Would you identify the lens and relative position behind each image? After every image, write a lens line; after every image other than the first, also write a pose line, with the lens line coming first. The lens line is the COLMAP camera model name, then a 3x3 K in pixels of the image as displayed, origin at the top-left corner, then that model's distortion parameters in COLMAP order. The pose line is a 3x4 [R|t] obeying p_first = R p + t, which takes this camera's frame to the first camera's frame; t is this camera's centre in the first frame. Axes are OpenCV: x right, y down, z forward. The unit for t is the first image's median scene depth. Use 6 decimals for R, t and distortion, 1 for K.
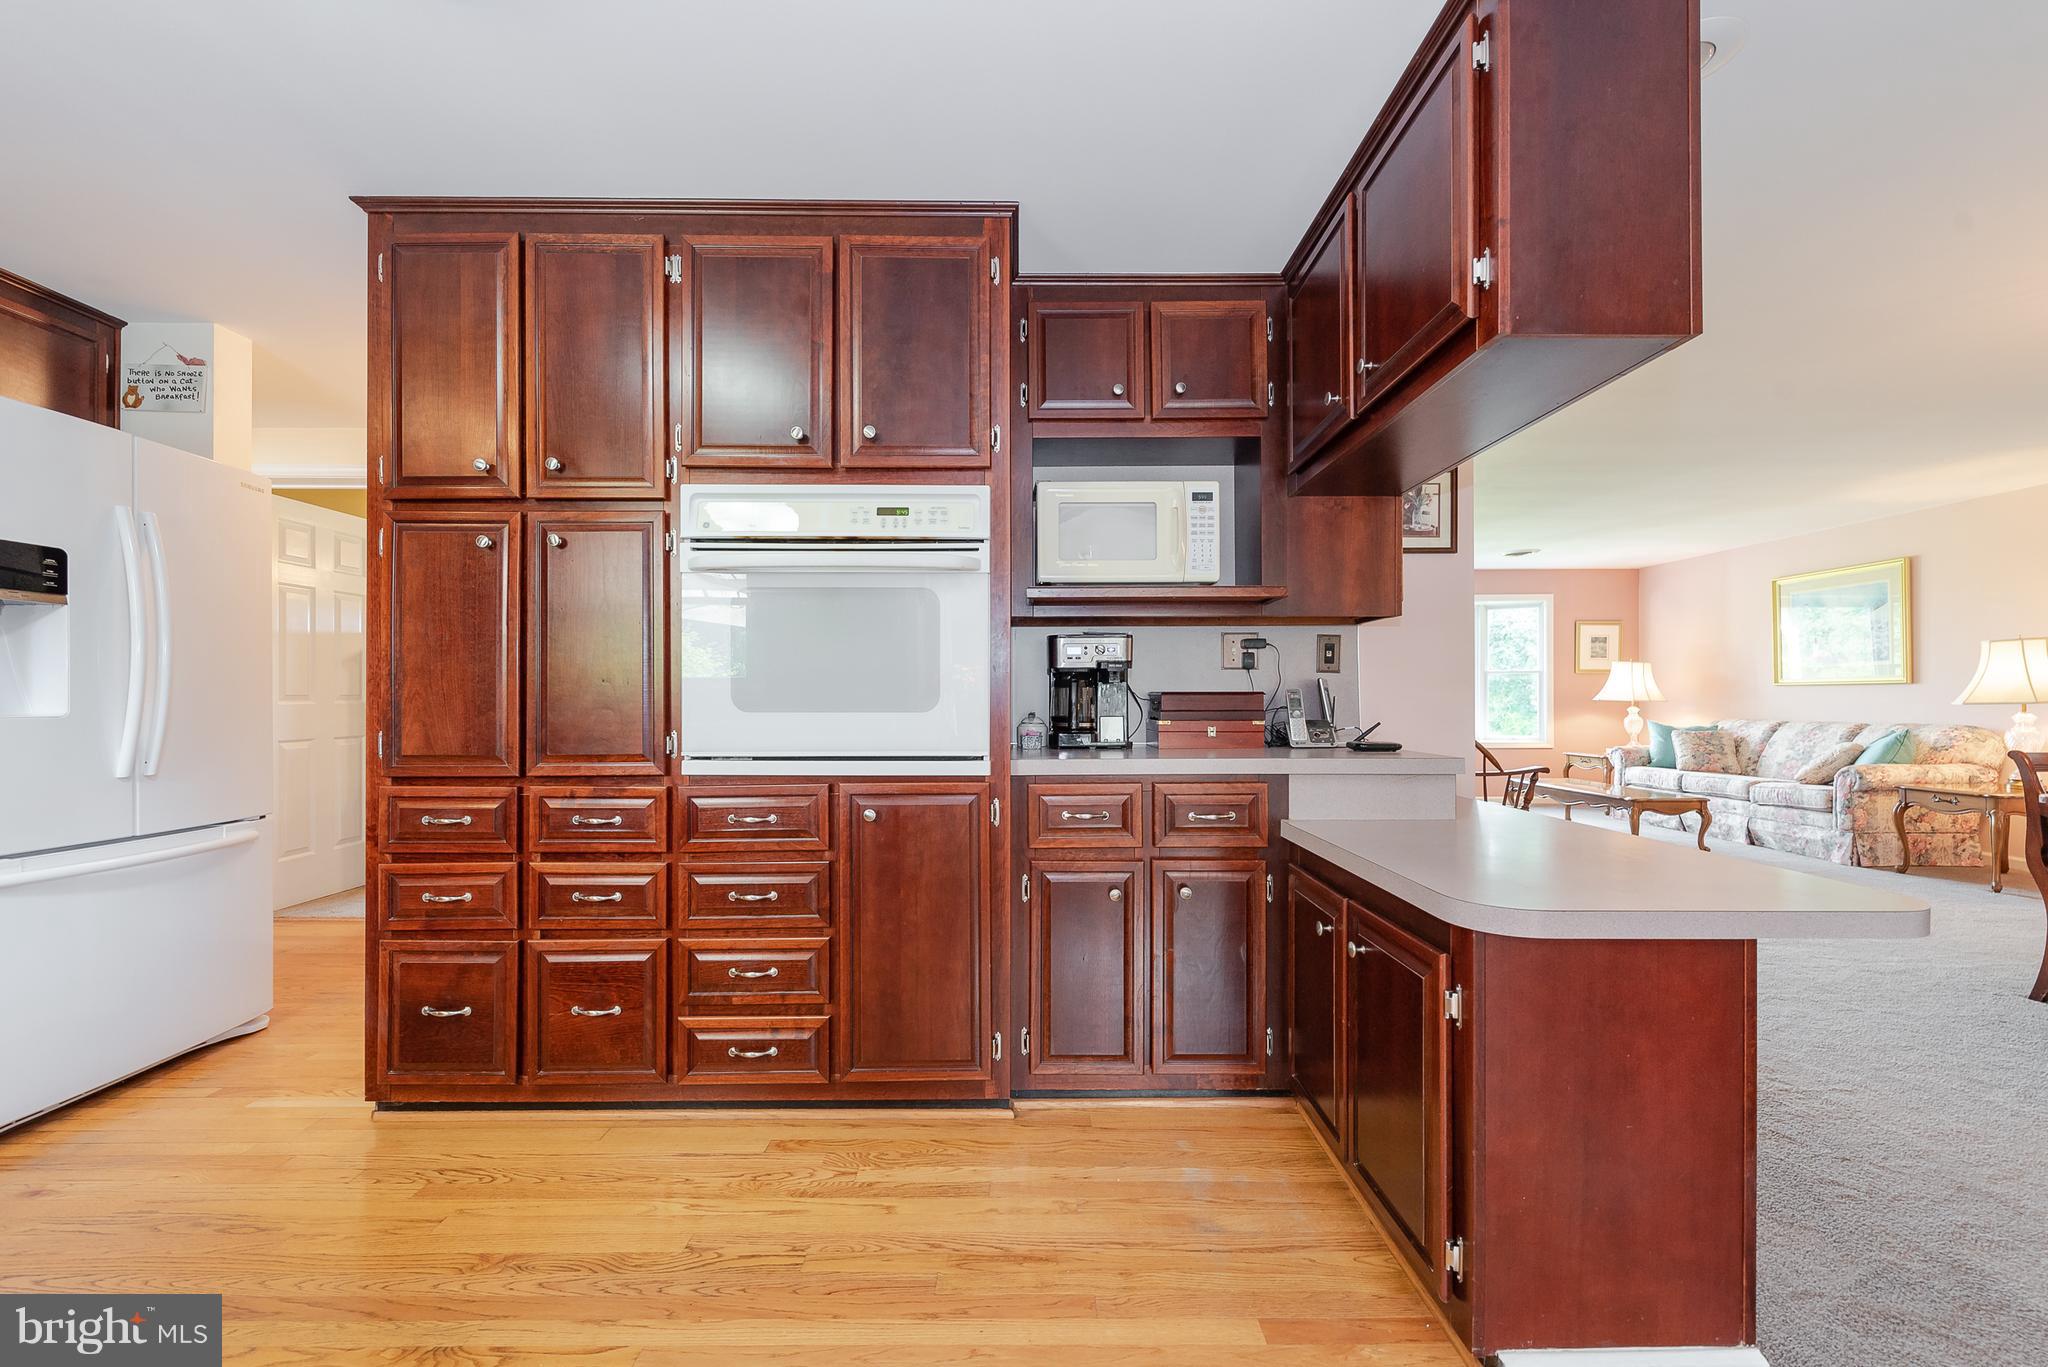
lens RADIAL K [[834.1, 0, 1026.3], [0, 834.1, 696.8], [0, 0, 1]] dist [0.002973, -0.004501]
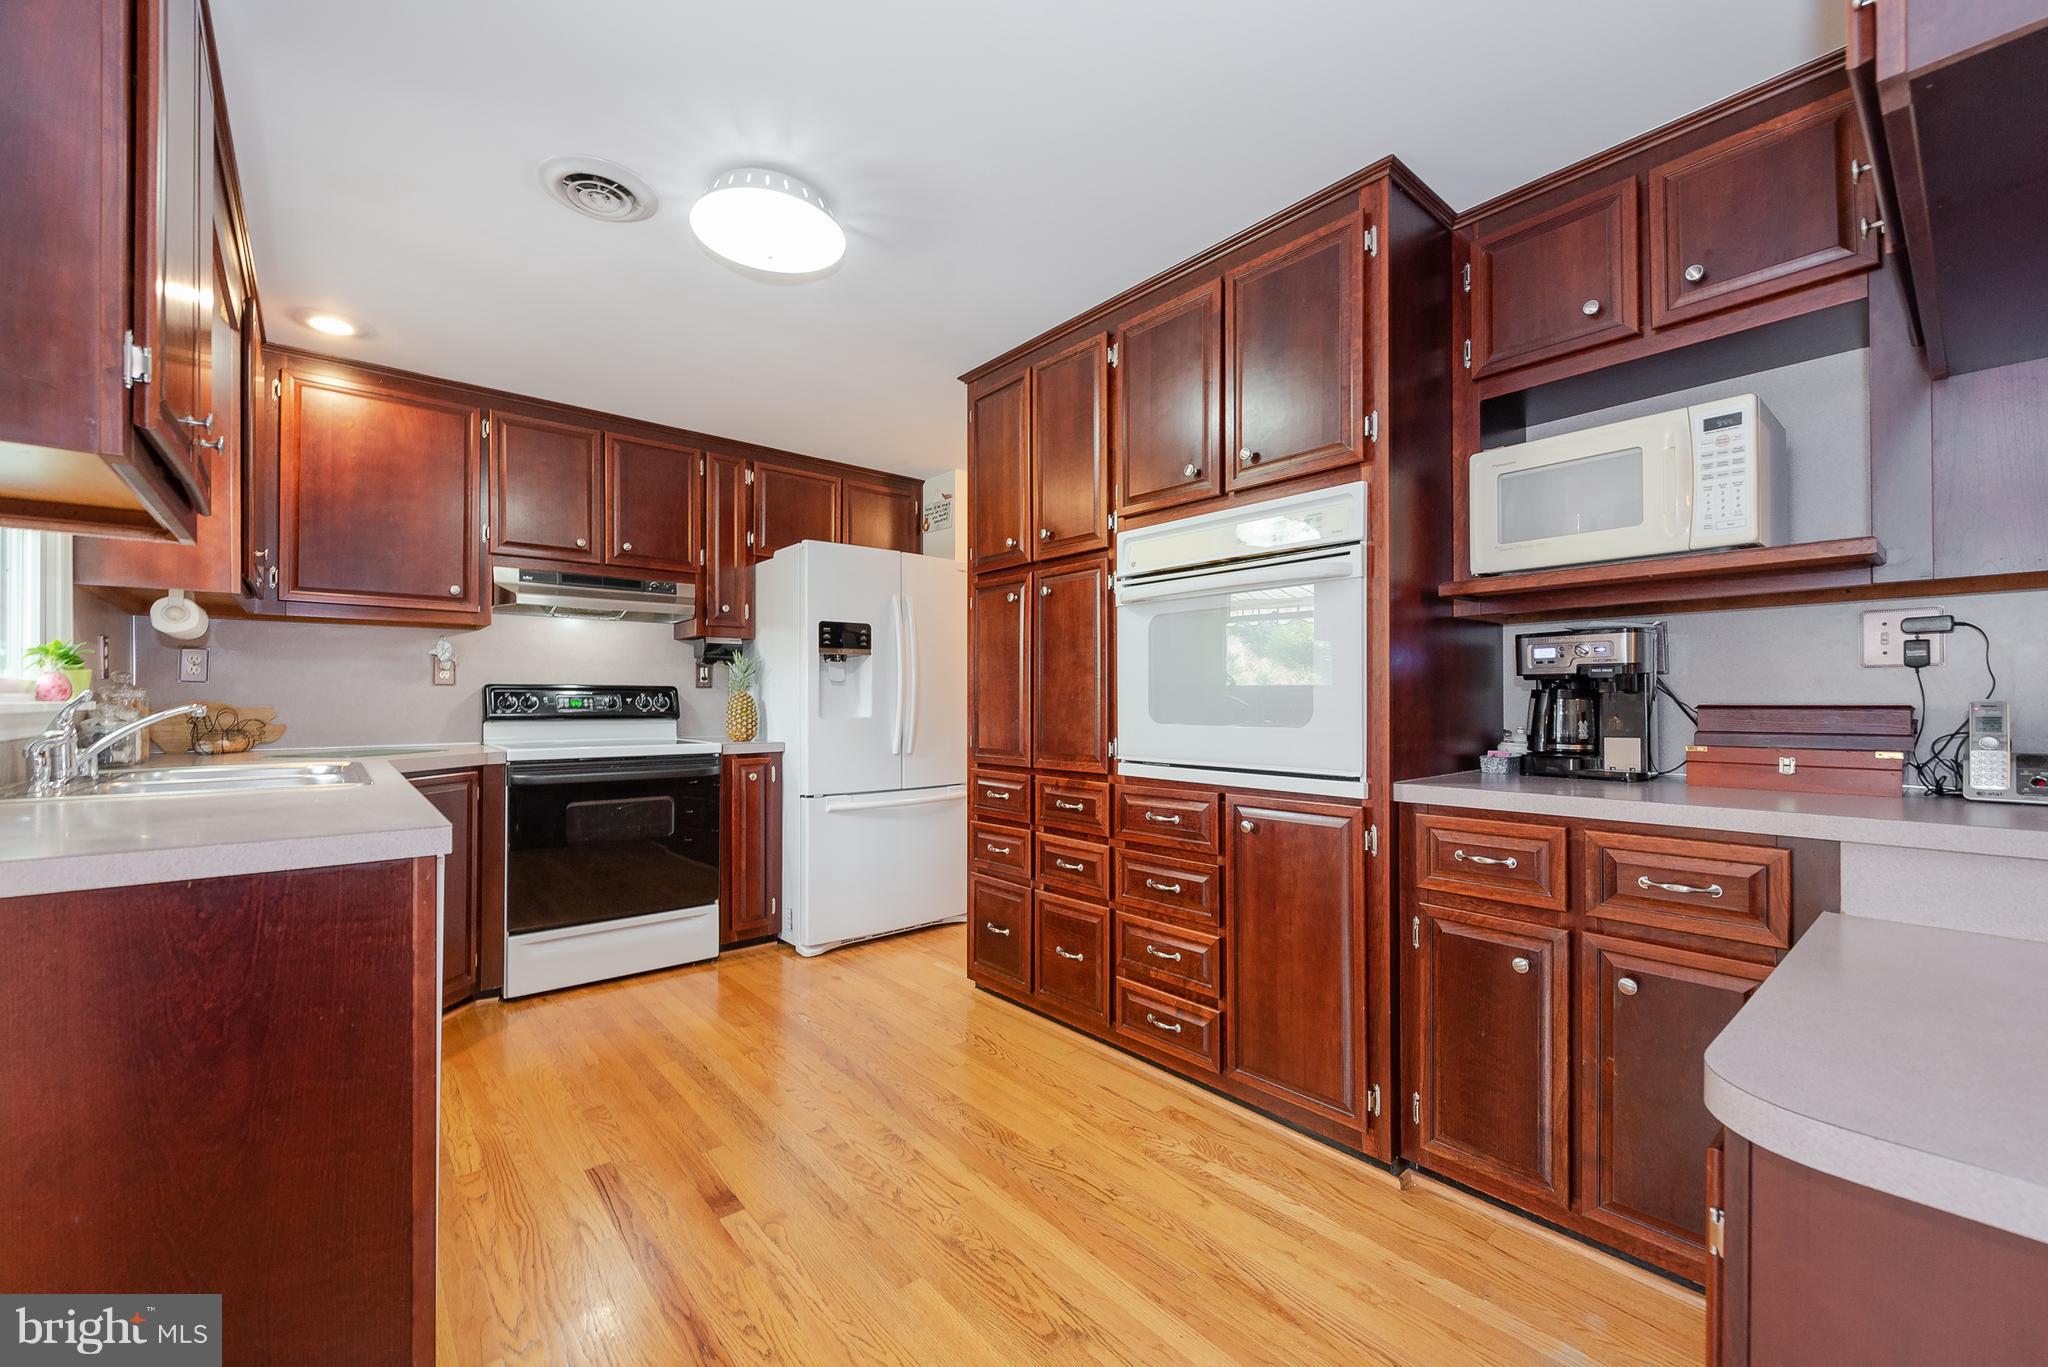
lens RADIAL K [[819.0, 0, 1019.6], [0, 819.0, 697.4], [0, 0, 1]] dist [-0.000499, -0.000161]
pose [[0.634166, -0.003879, -0.773187, 0.407790], [0.004091, 0.999990, -0.001662, -0.016642], [0.773186, -0.002110, 0.634176, 0.142141]]
